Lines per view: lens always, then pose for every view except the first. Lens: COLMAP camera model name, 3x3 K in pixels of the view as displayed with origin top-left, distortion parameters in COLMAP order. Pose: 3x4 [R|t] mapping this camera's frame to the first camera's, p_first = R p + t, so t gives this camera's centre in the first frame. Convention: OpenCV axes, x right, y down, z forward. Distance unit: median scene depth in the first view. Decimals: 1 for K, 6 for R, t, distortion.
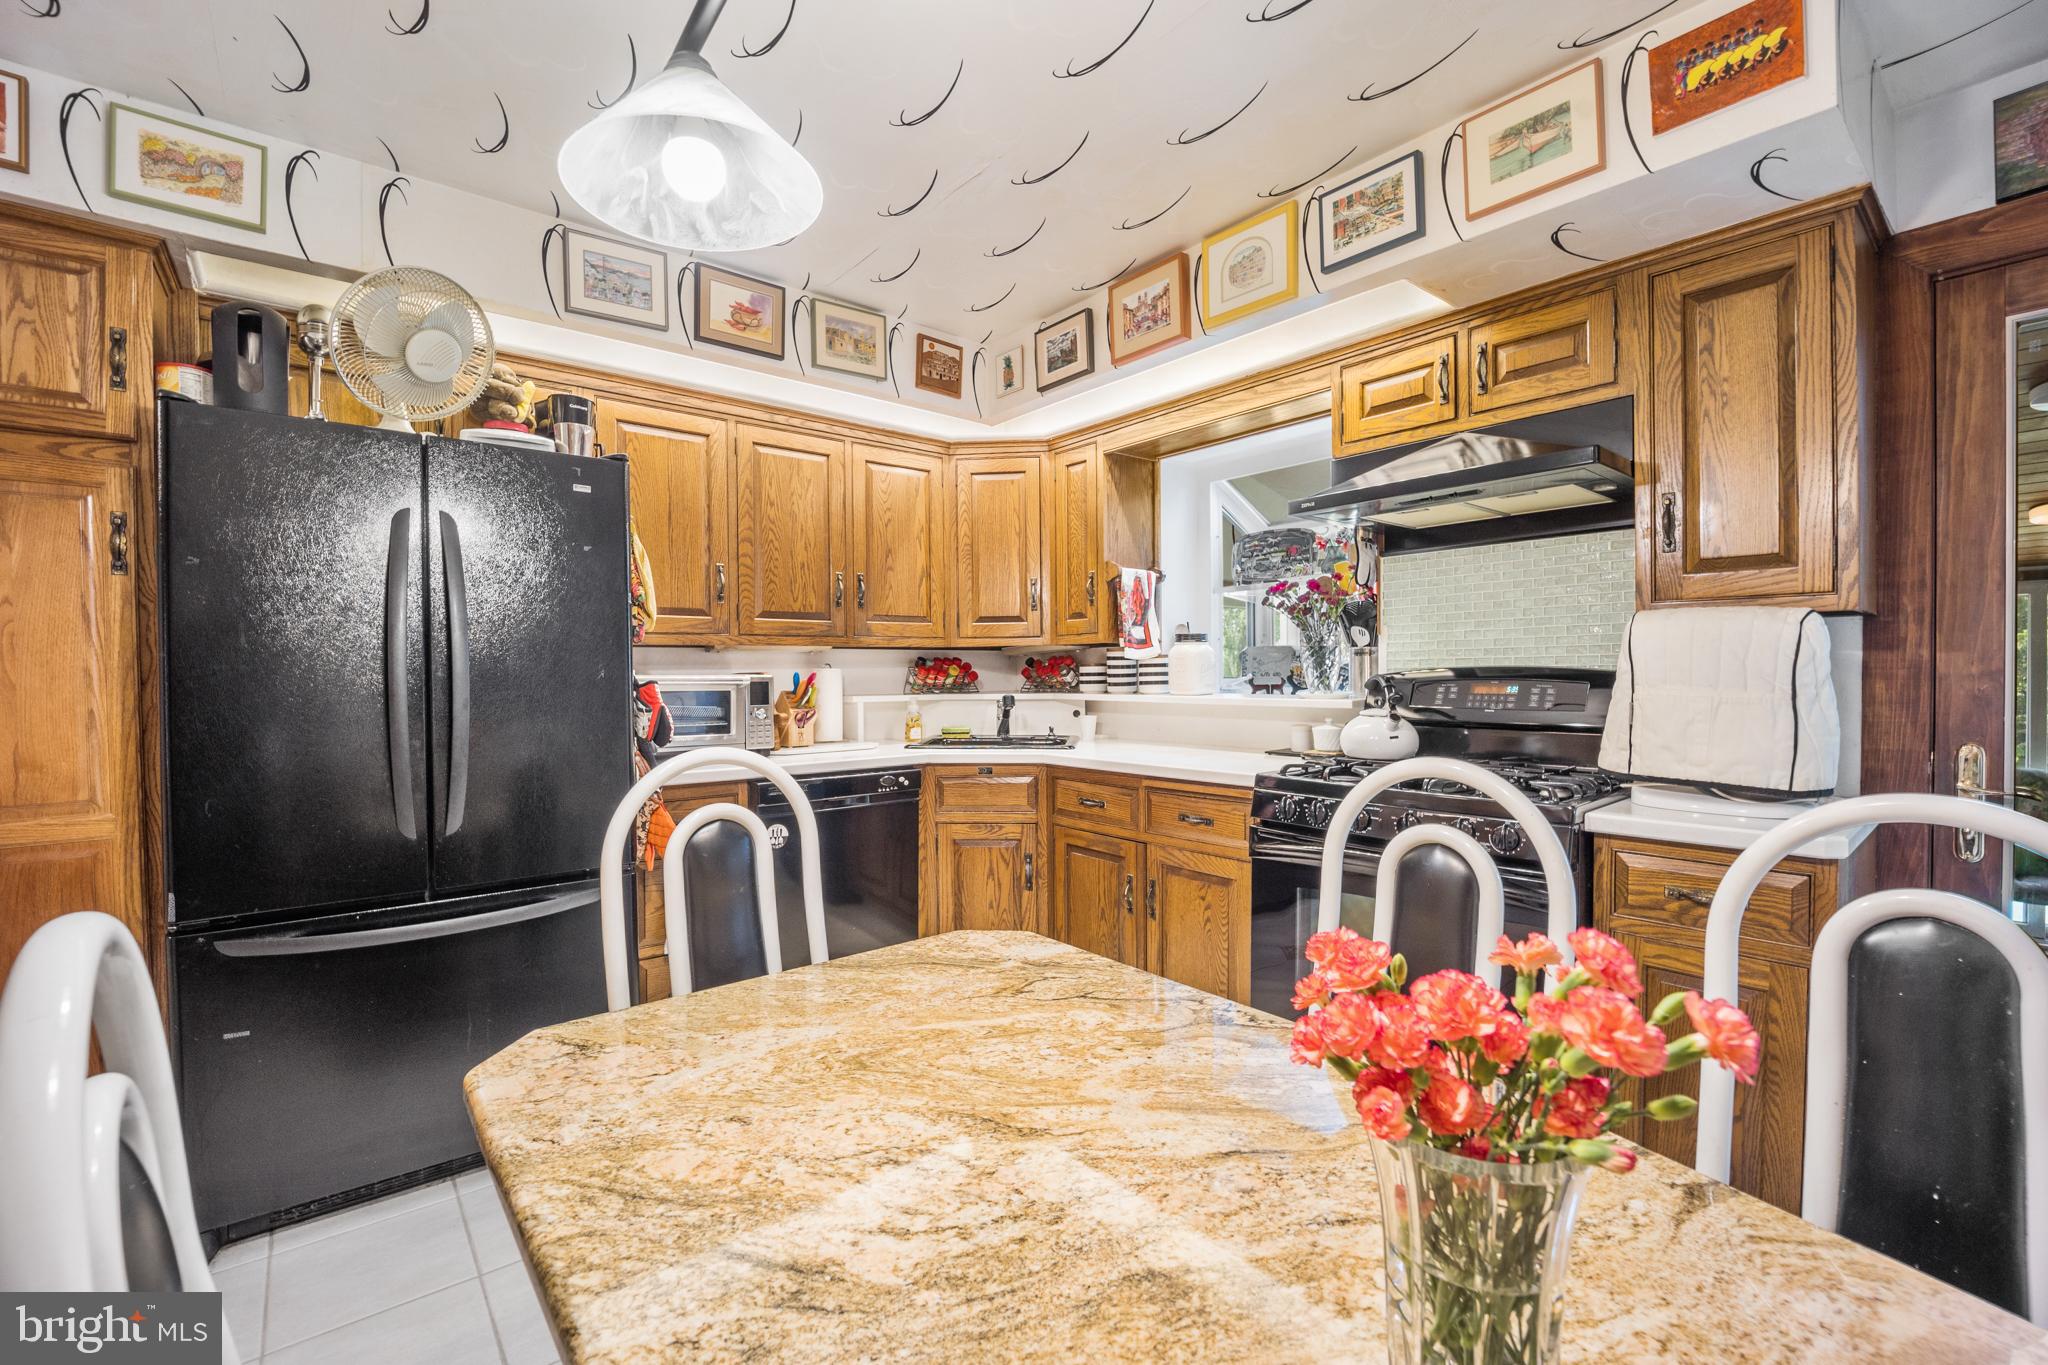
lens RADIAL K [[863.9, 0, 1019.0], [0, 863.9, 678.9], [0, 0, 1]] dist [-0.002582, -0.010135]
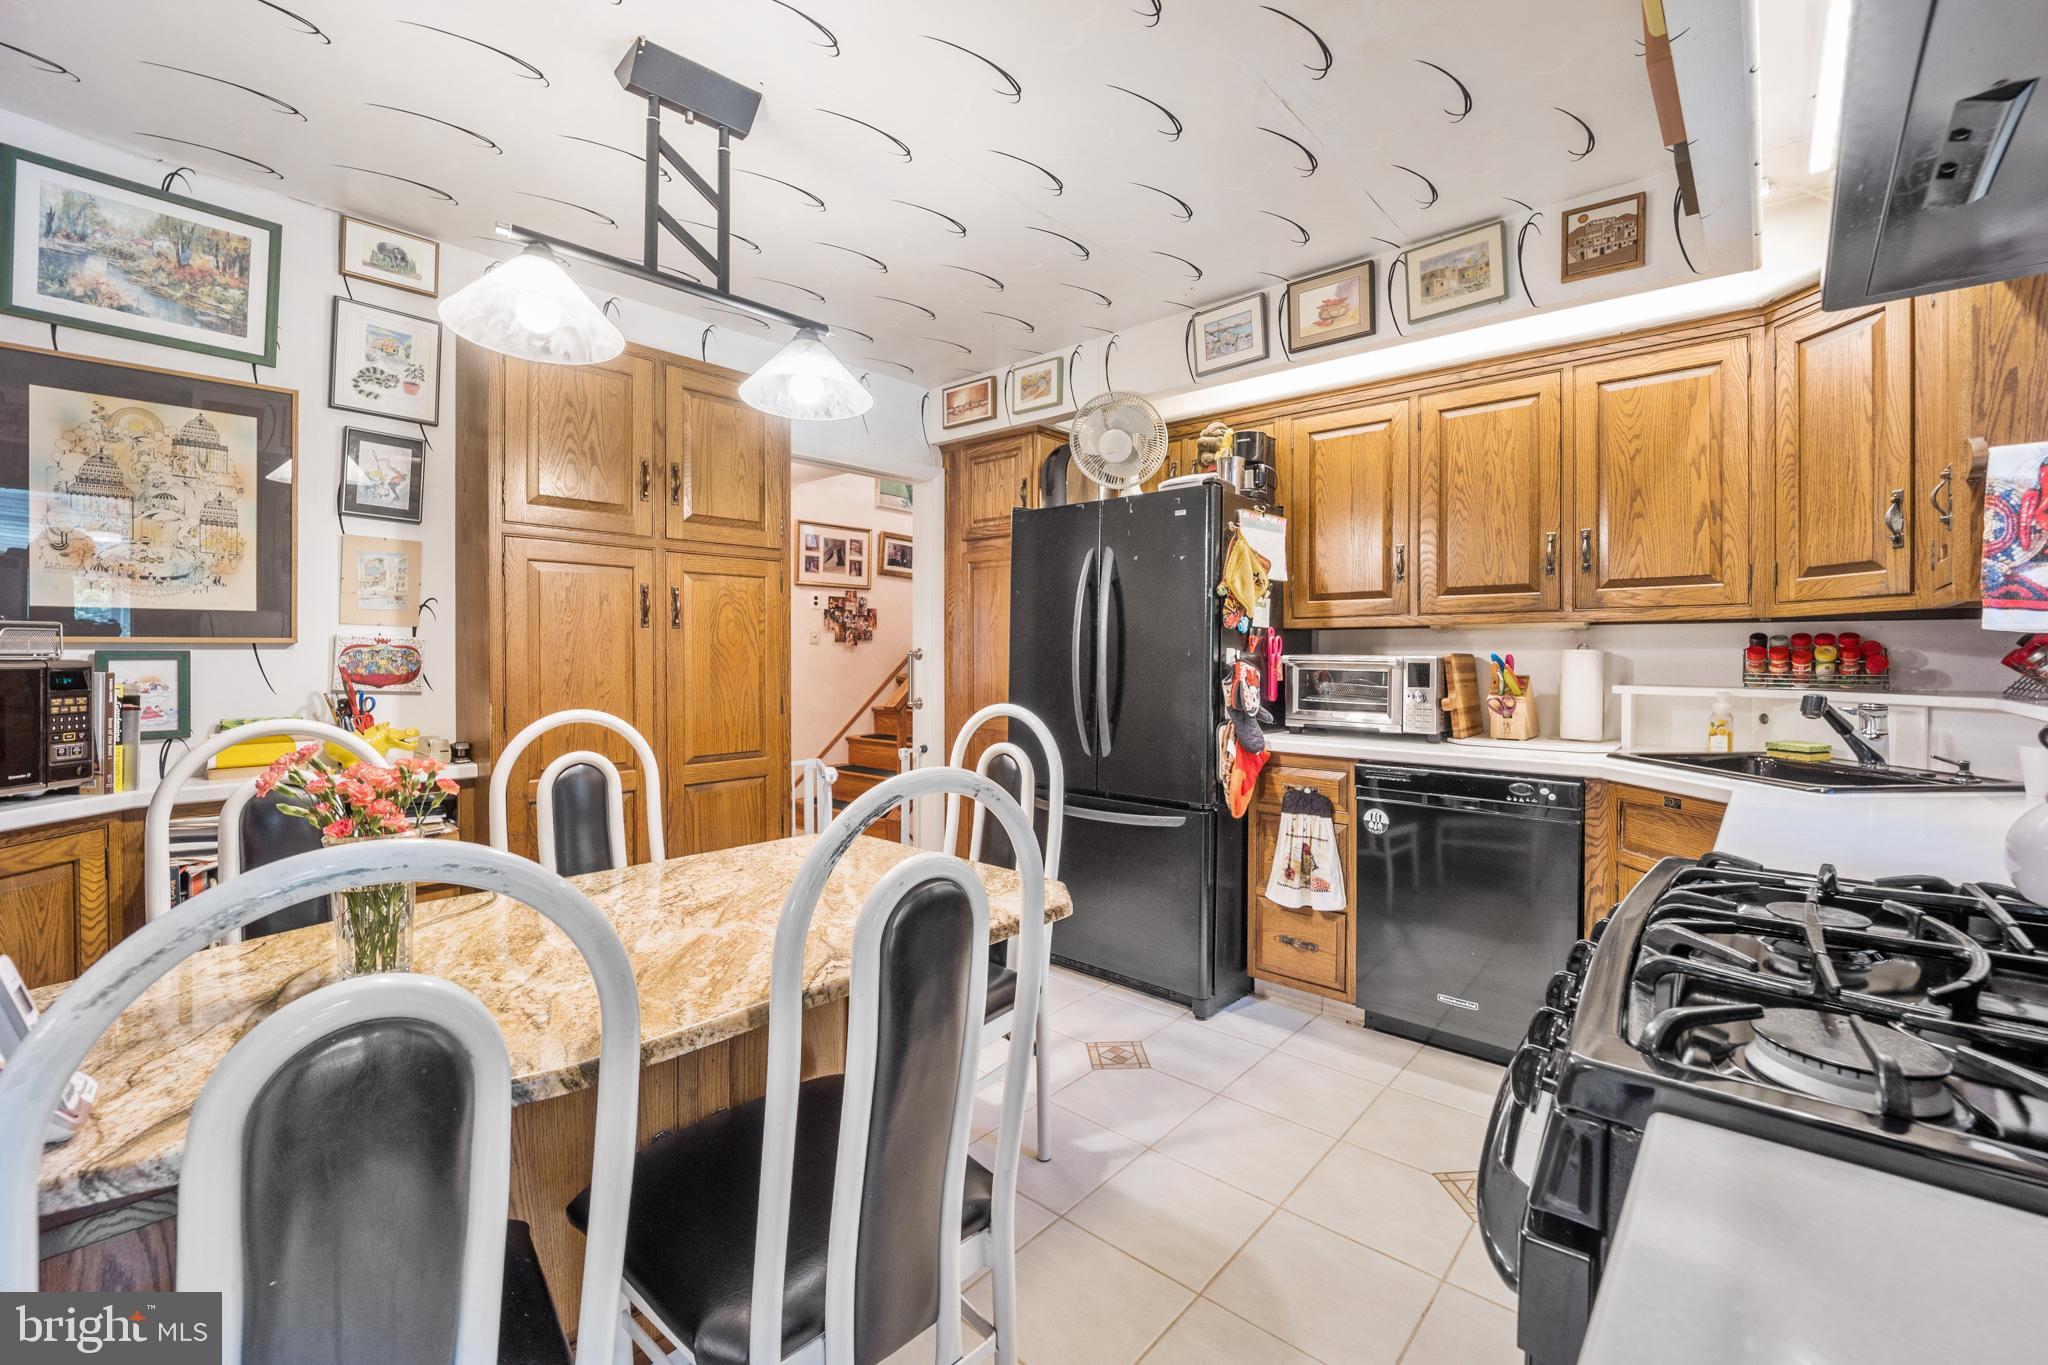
lens RADIAL K [[851.4, 0, 1037.4], [0, 851.4, 654.2], [0, 0, 1]] dist [-0.020039, -0.000099]
pose [[0.157678, 0.007905, -0.987459, 0.634857], [-0.013880, 0.999887, 0.005788, -0.007294], [0.987393, 0.012793, 0.157770, 0.494337]]
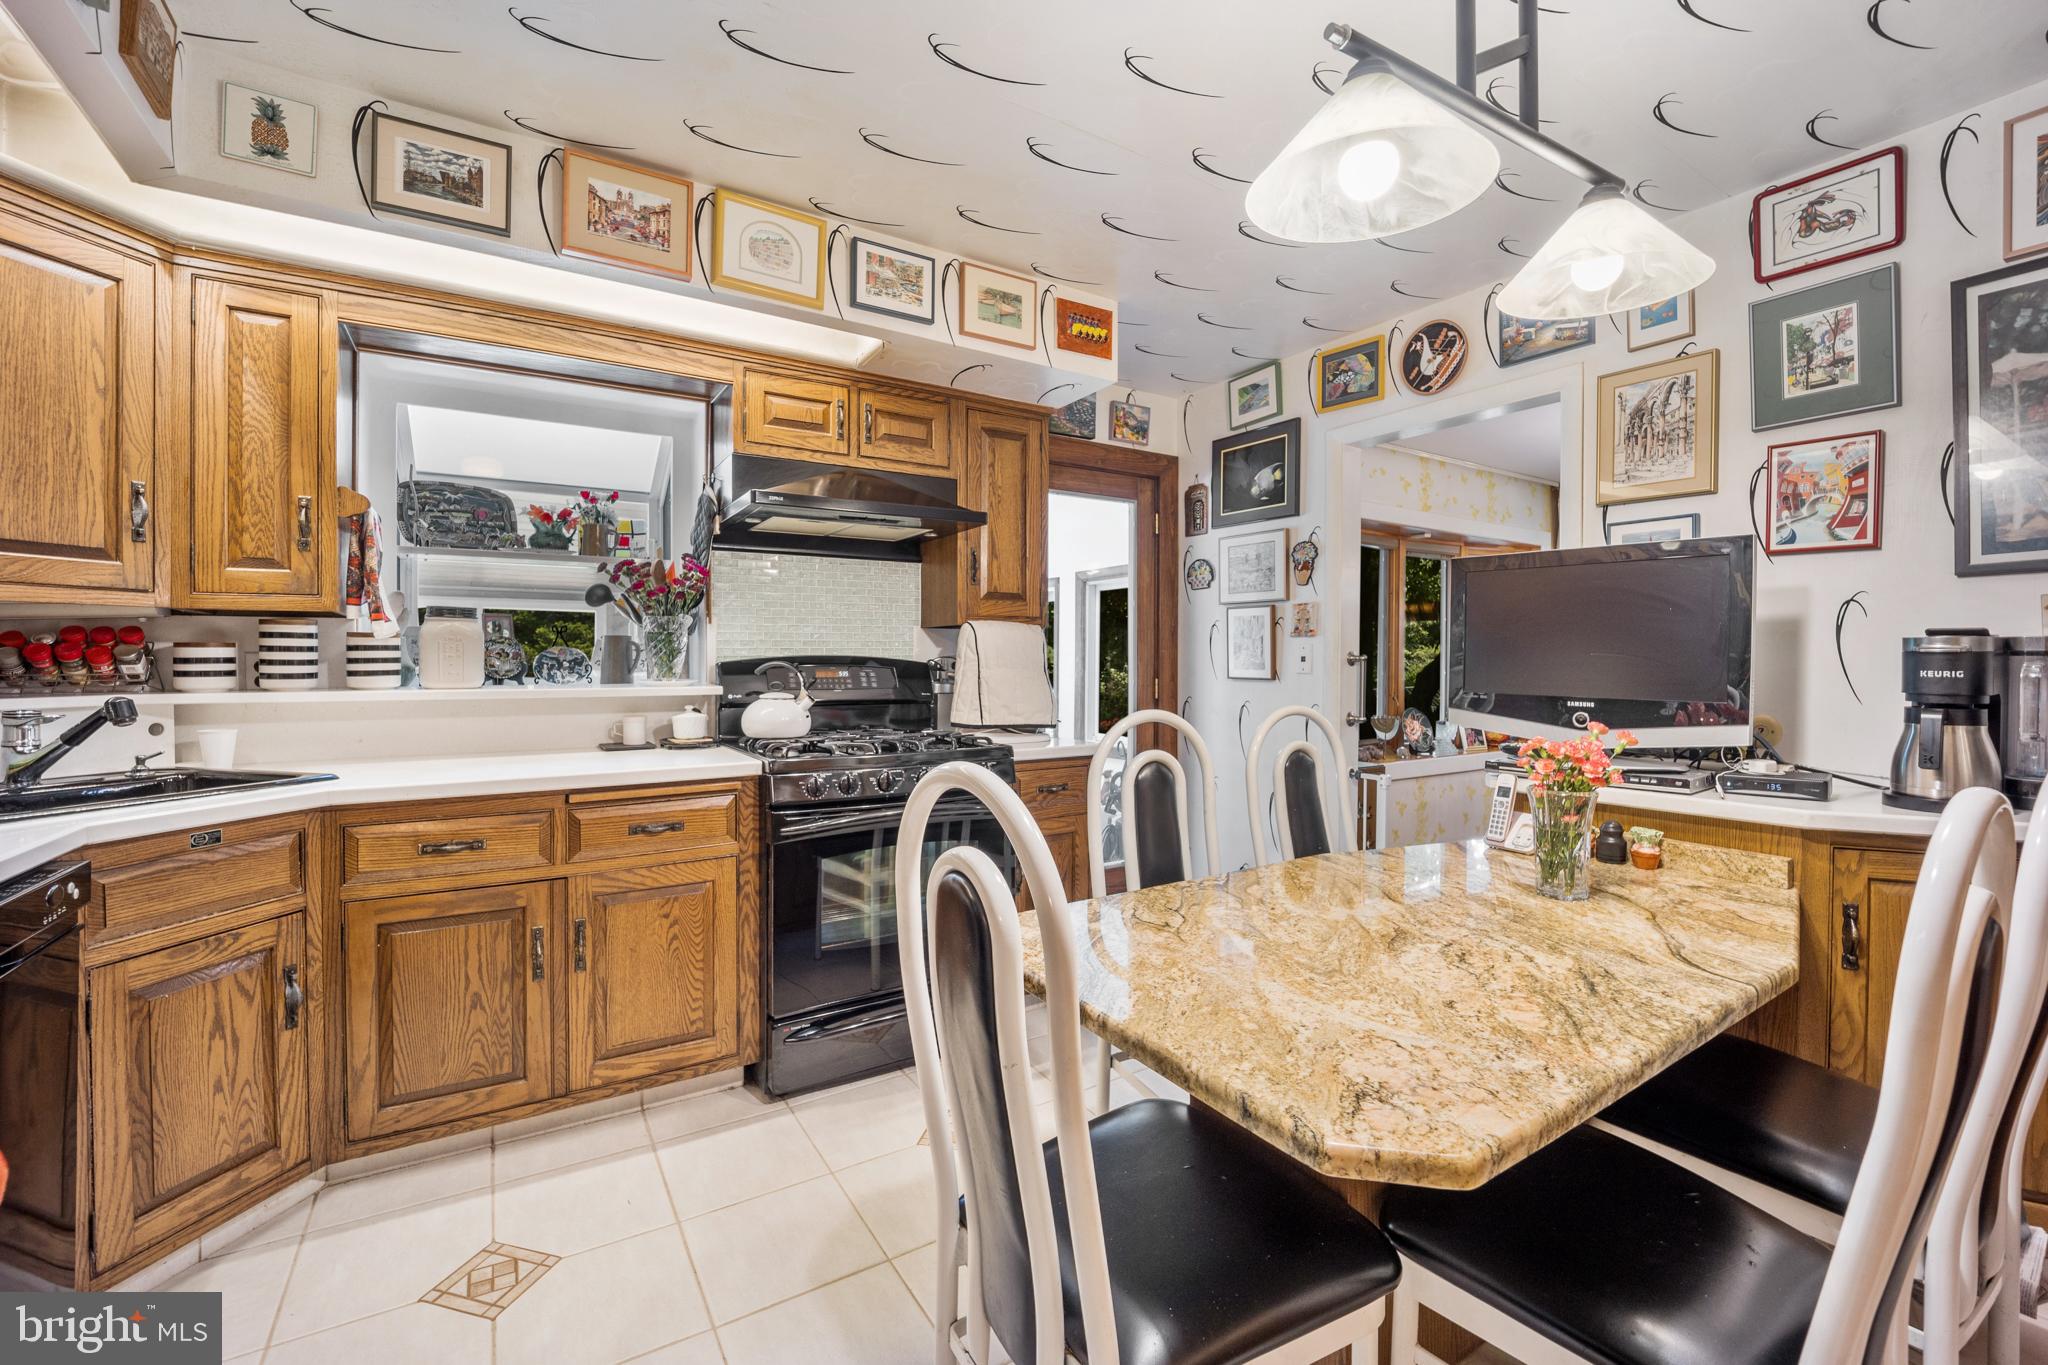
lens RADIAL K [[843.1, 0, 1027.2], [0, 843.1, 665.7], [0, 0, 1]] dist [-0.021679, -0.000279]
pose [[0.124521, 0.001548, 0.992216, -0.582264], [0.007279, 0.999970, -0.002474, 0.005268], [-0.992190, 0.007531, 0.124506, 0.525197]]
